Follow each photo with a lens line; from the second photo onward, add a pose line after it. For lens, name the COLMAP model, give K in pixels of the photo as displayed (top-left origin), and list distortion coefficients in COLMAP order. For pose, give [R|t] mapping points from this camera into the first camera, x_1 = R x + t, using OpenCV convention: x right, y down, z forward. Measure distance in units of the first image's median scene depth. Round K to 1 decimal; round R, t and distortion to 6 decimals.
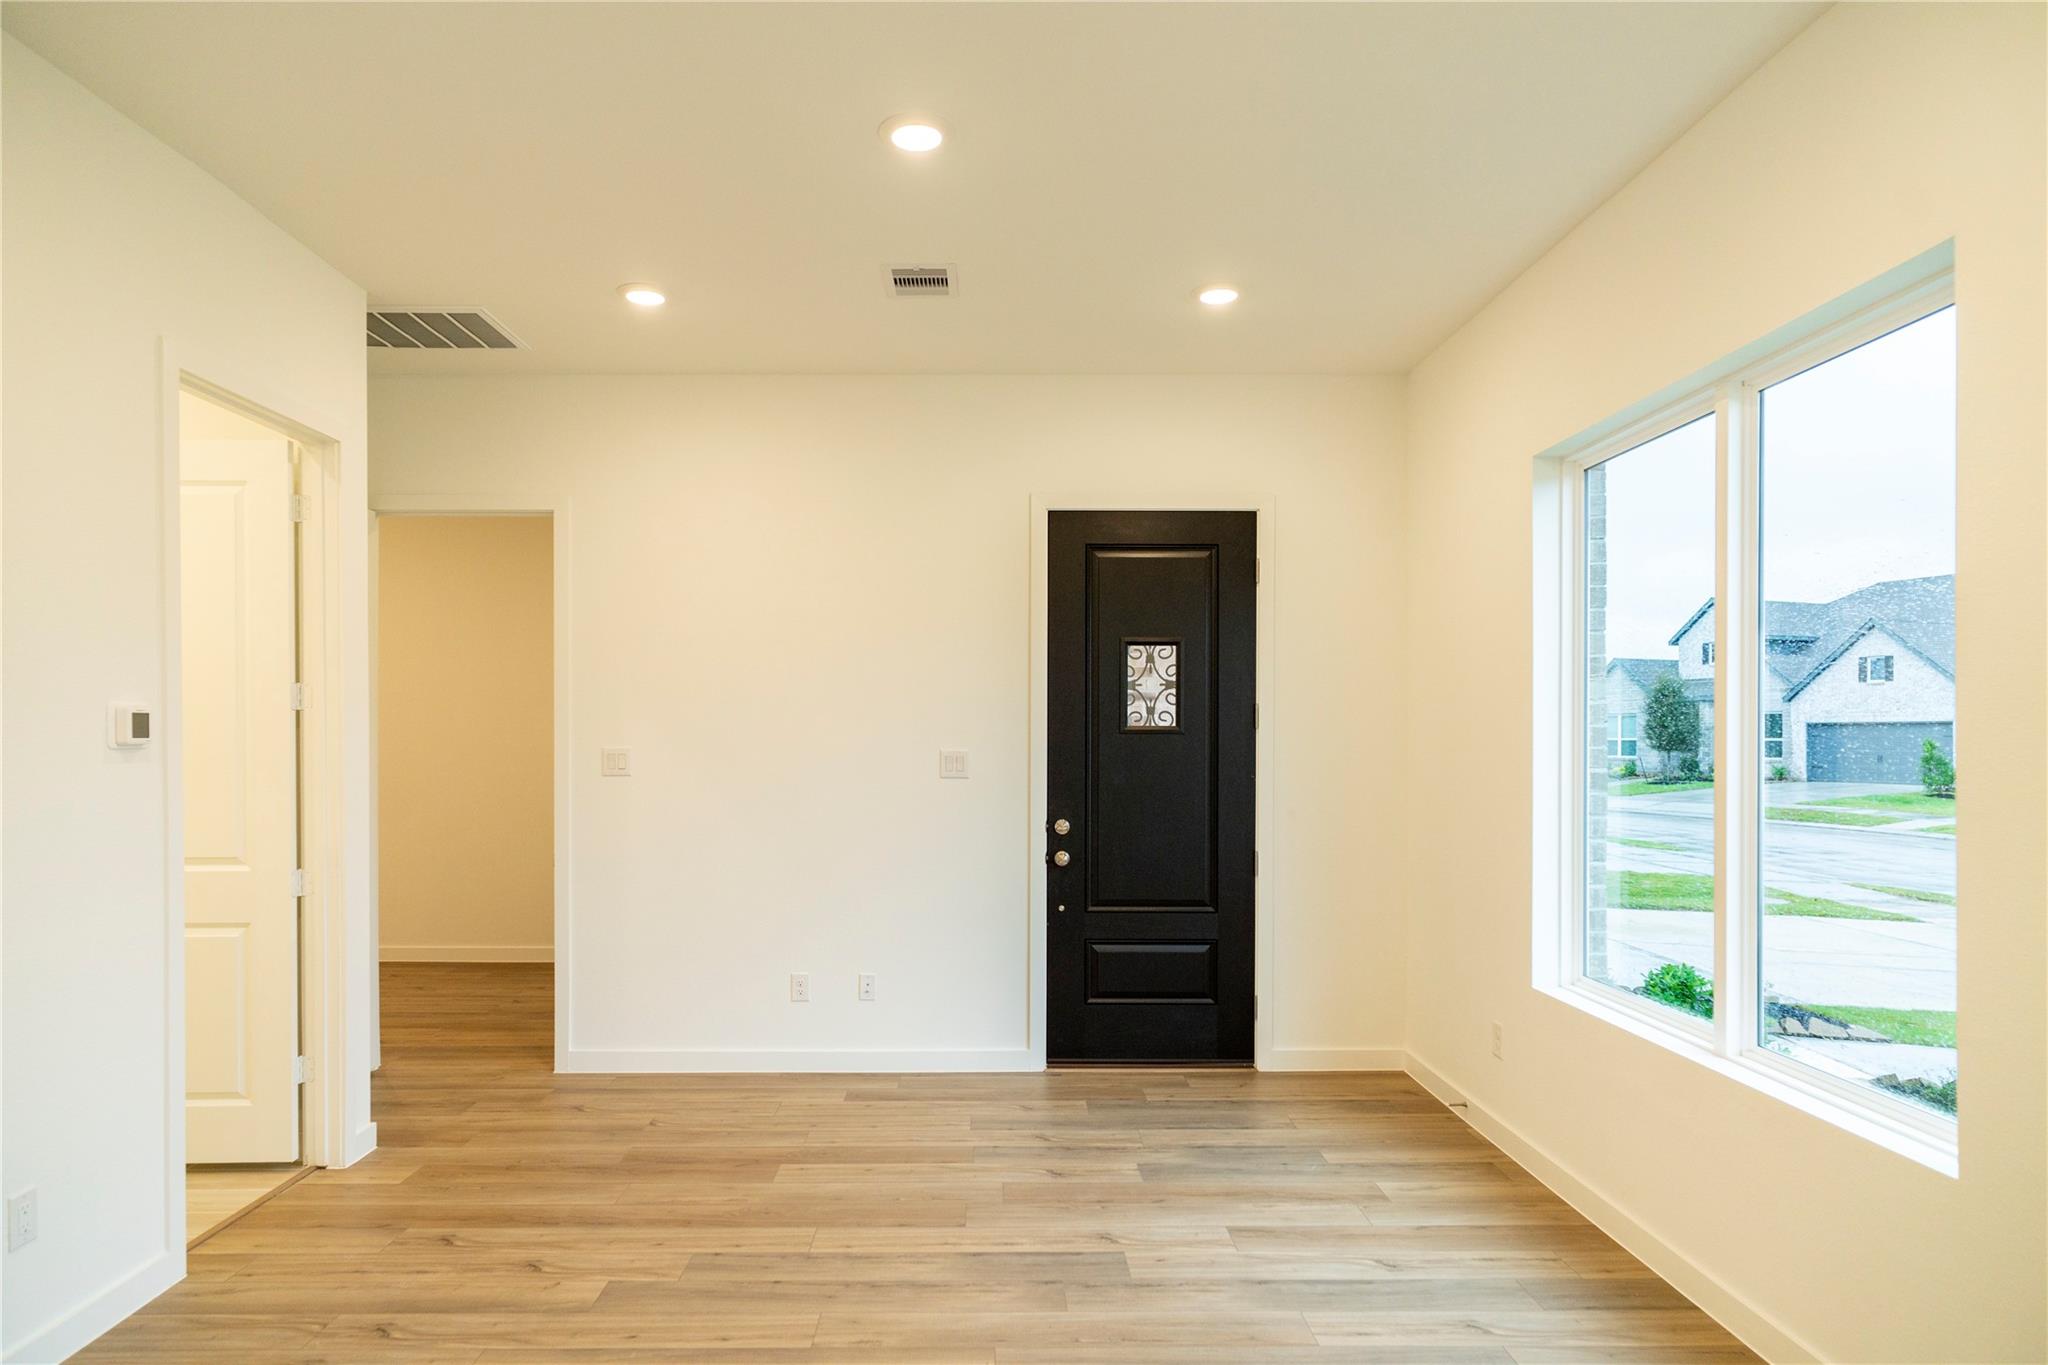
lens RADIAL K [[1213.1, 0, 968.0], [0, 1213.1, 741.4], [0, 0, 1]] dist [-0.002657, 0.006135]
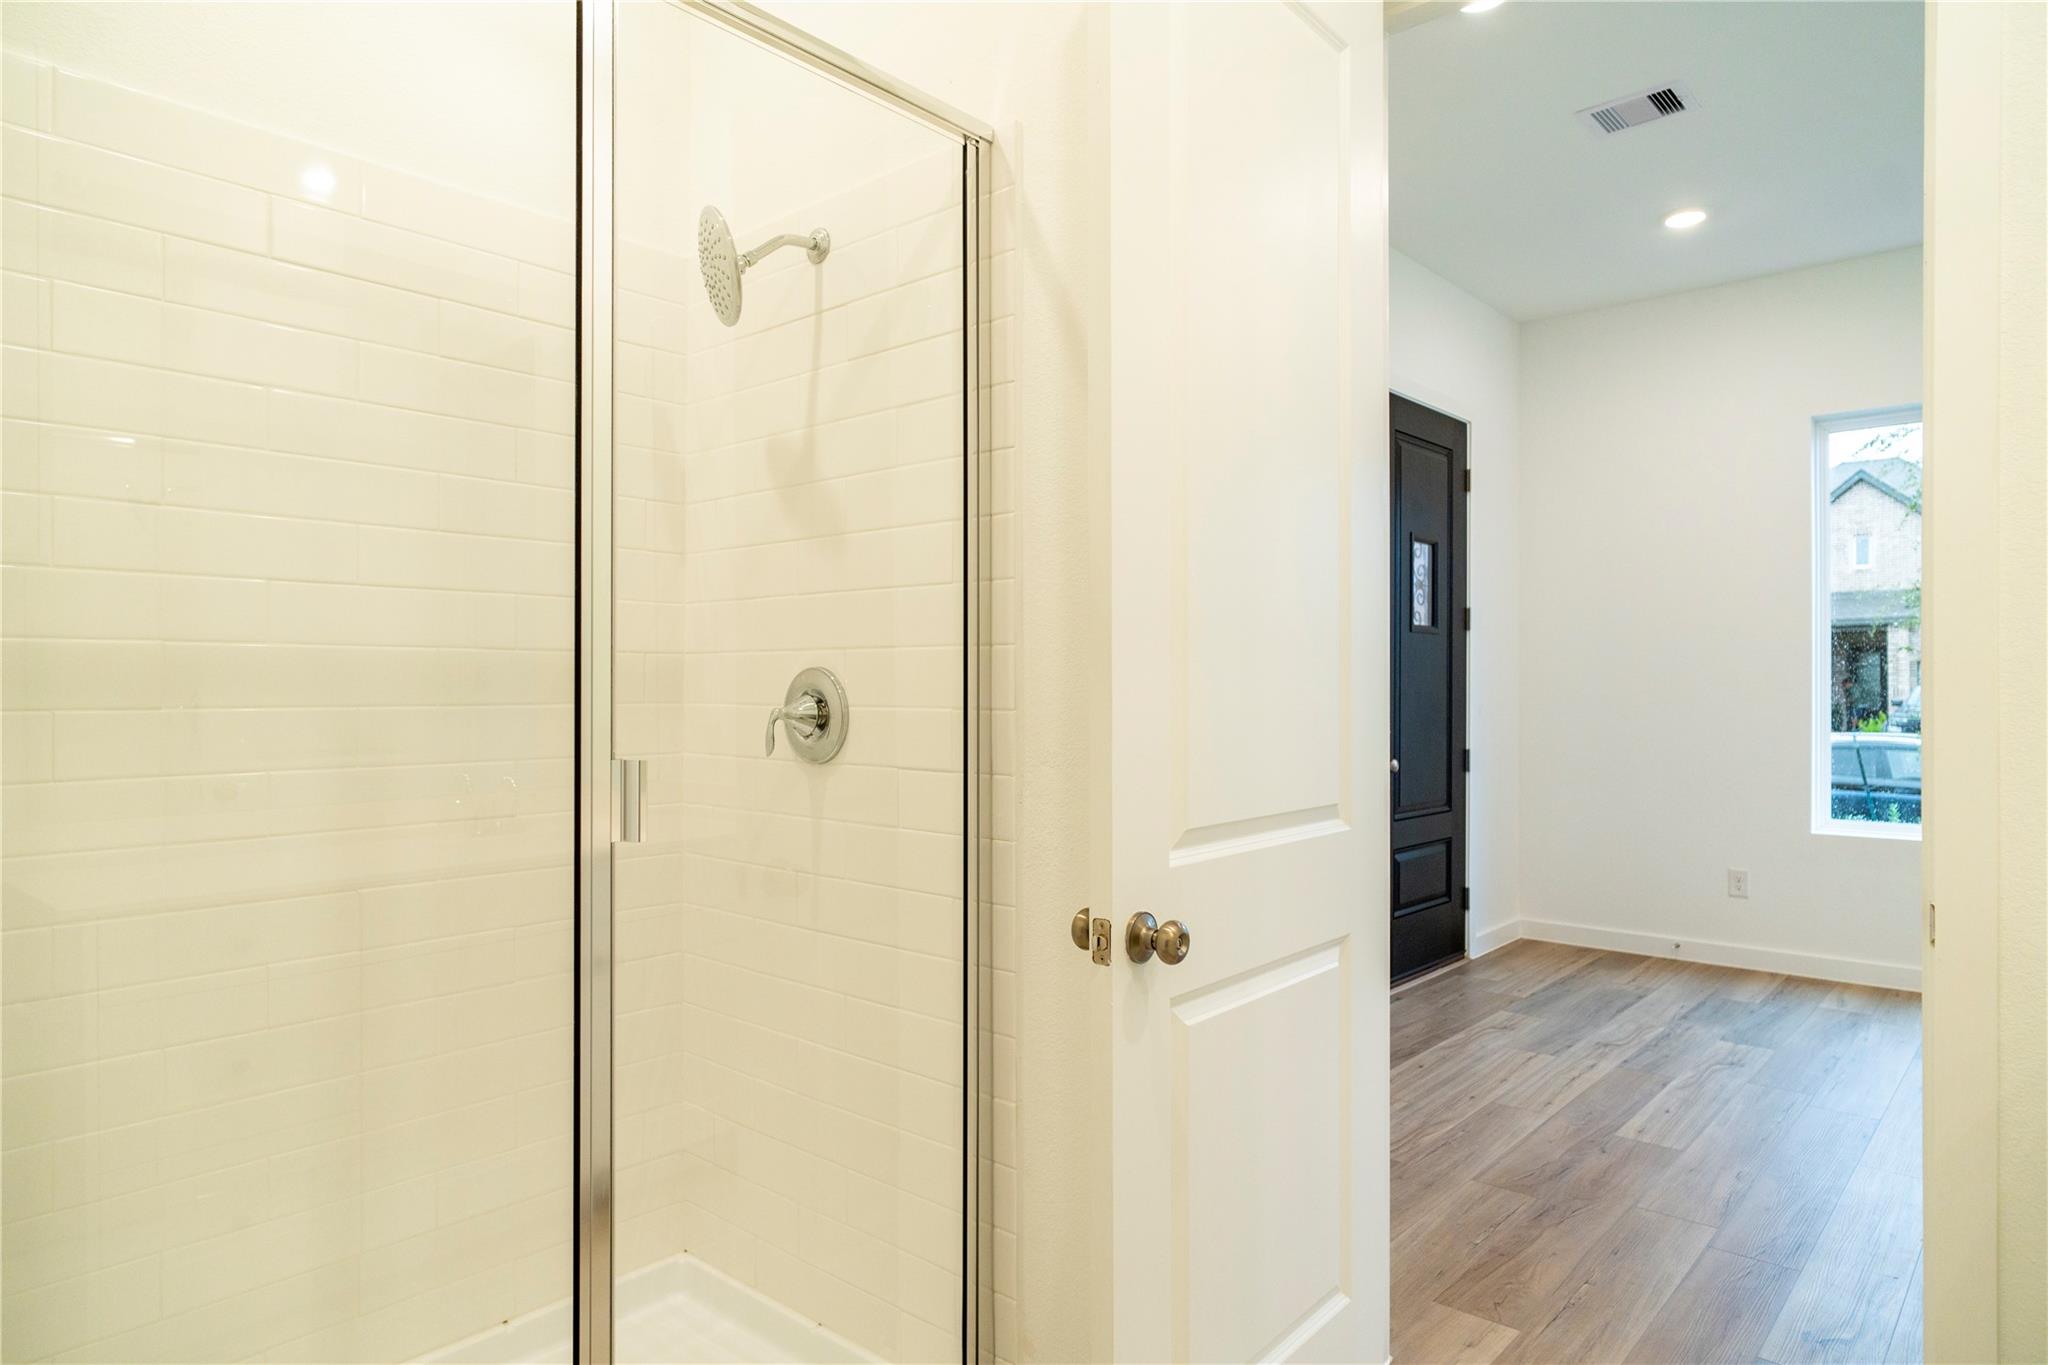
lens RADIAL K [[1228.5, 0, 1025.5], [0, 1228.5, 679.7], [0, 0, 1]] dist [0.000087, 0.000470]
pose [[0.661266, 0.003810, 0.750142, -0.988412], [-0.000883, 0.999990, -0.004300, 0.044328], [-0.750151, 0.002181, 0.661263, 0.716196]]
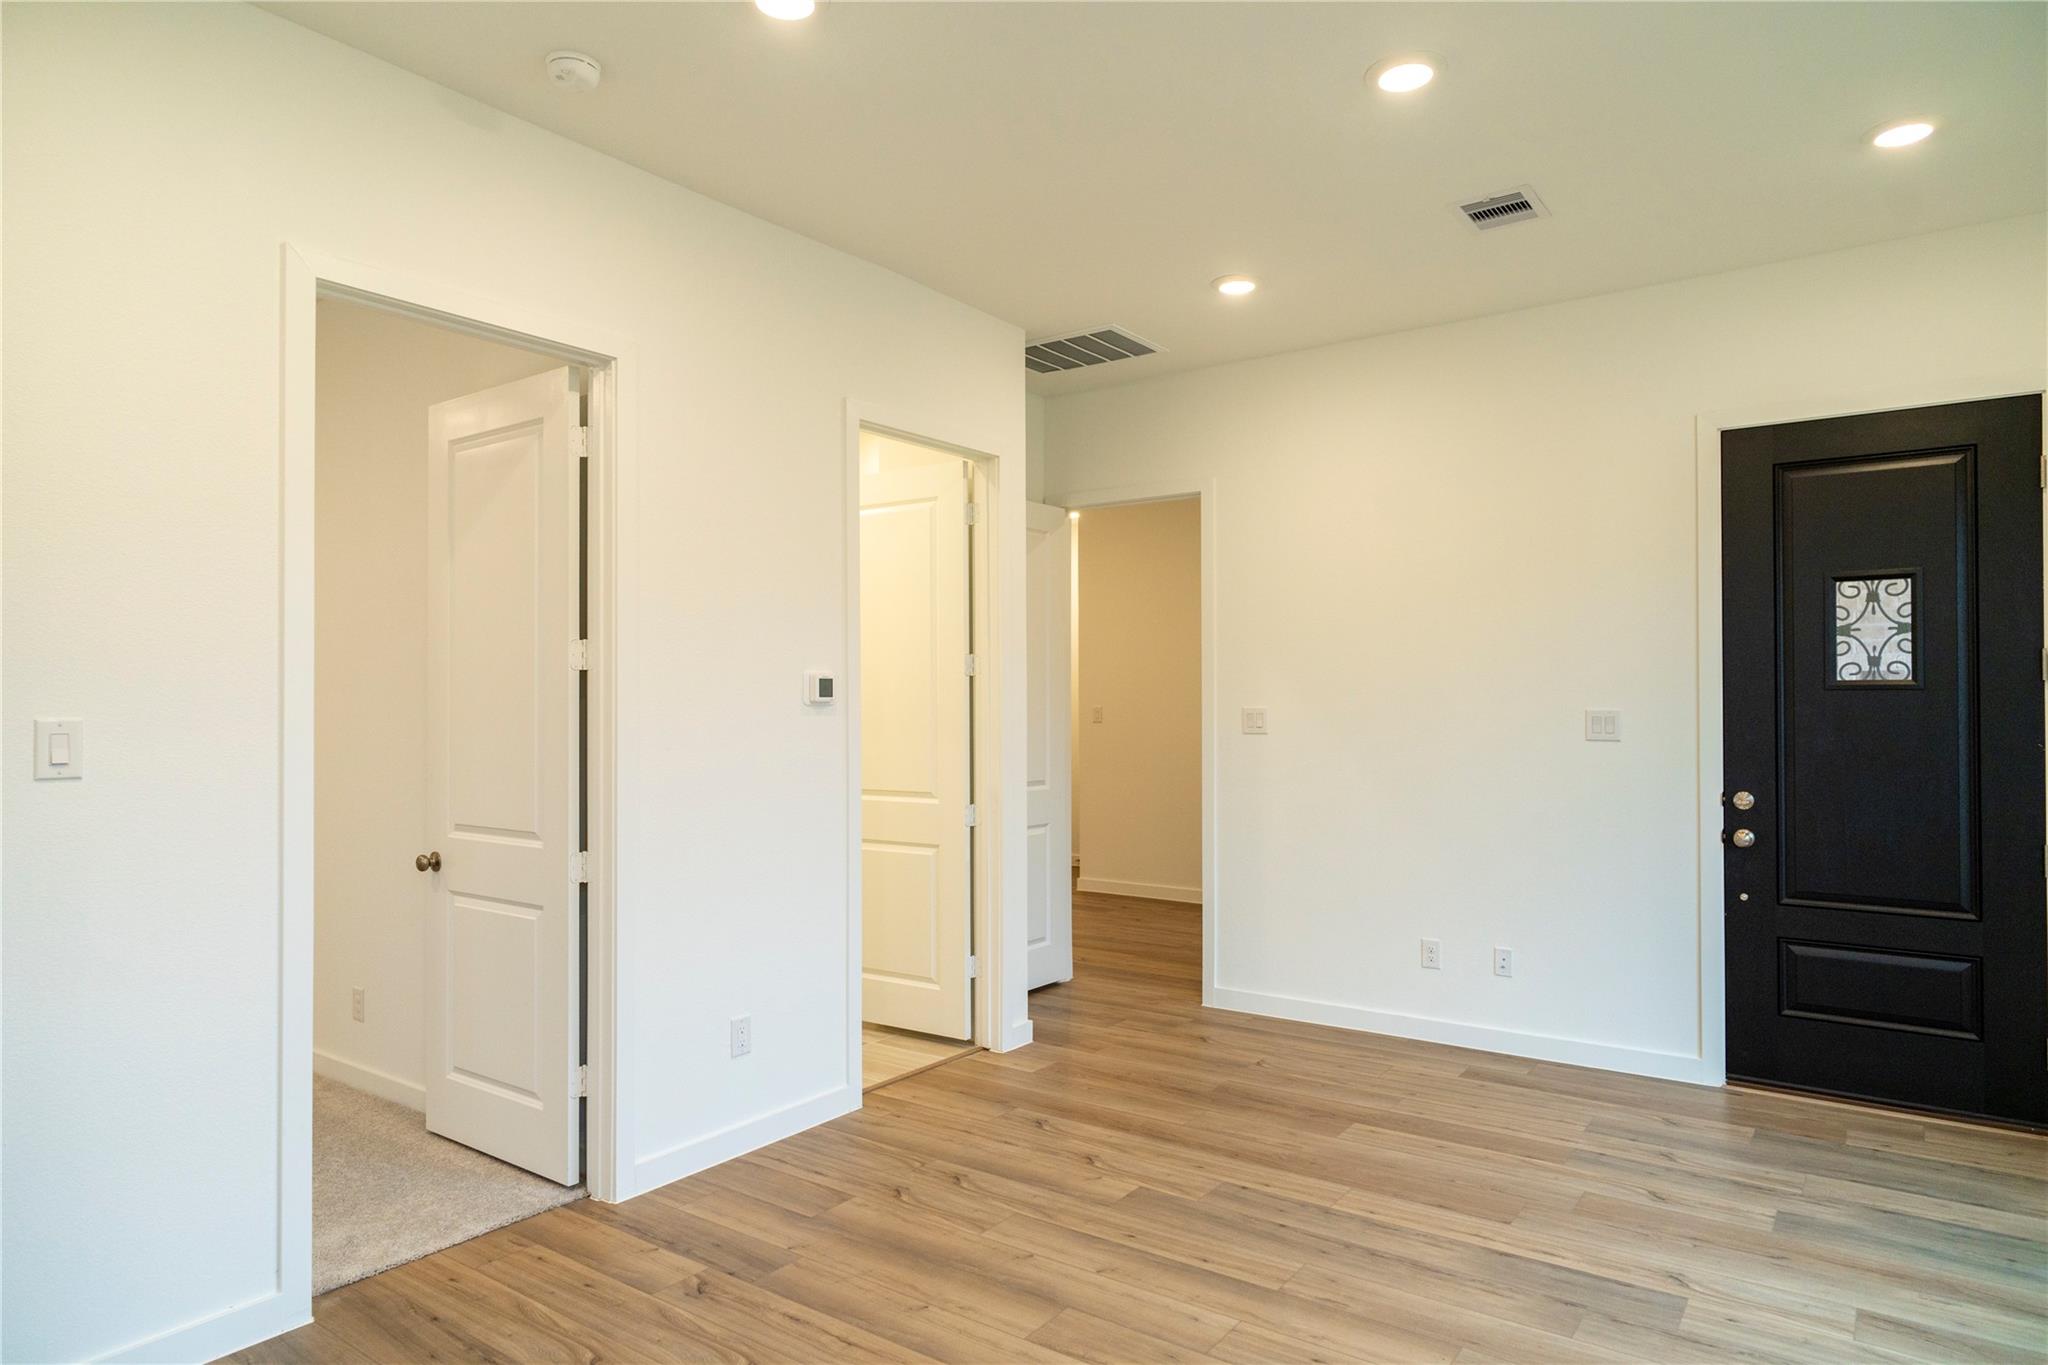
lens RADIAL K [[1194.4, 0, 1020.1], [0, 1194.4, 685.3], [0, 0, 1]] dist [-0.010525, 0.013518]
pose [[0.810711, -0.011590, -0.585331, 0.192006], [0.000616, 0.999820, -0.018943, 0.006558], [0.585446, 0.014997, 0.810573, 0.035757]]
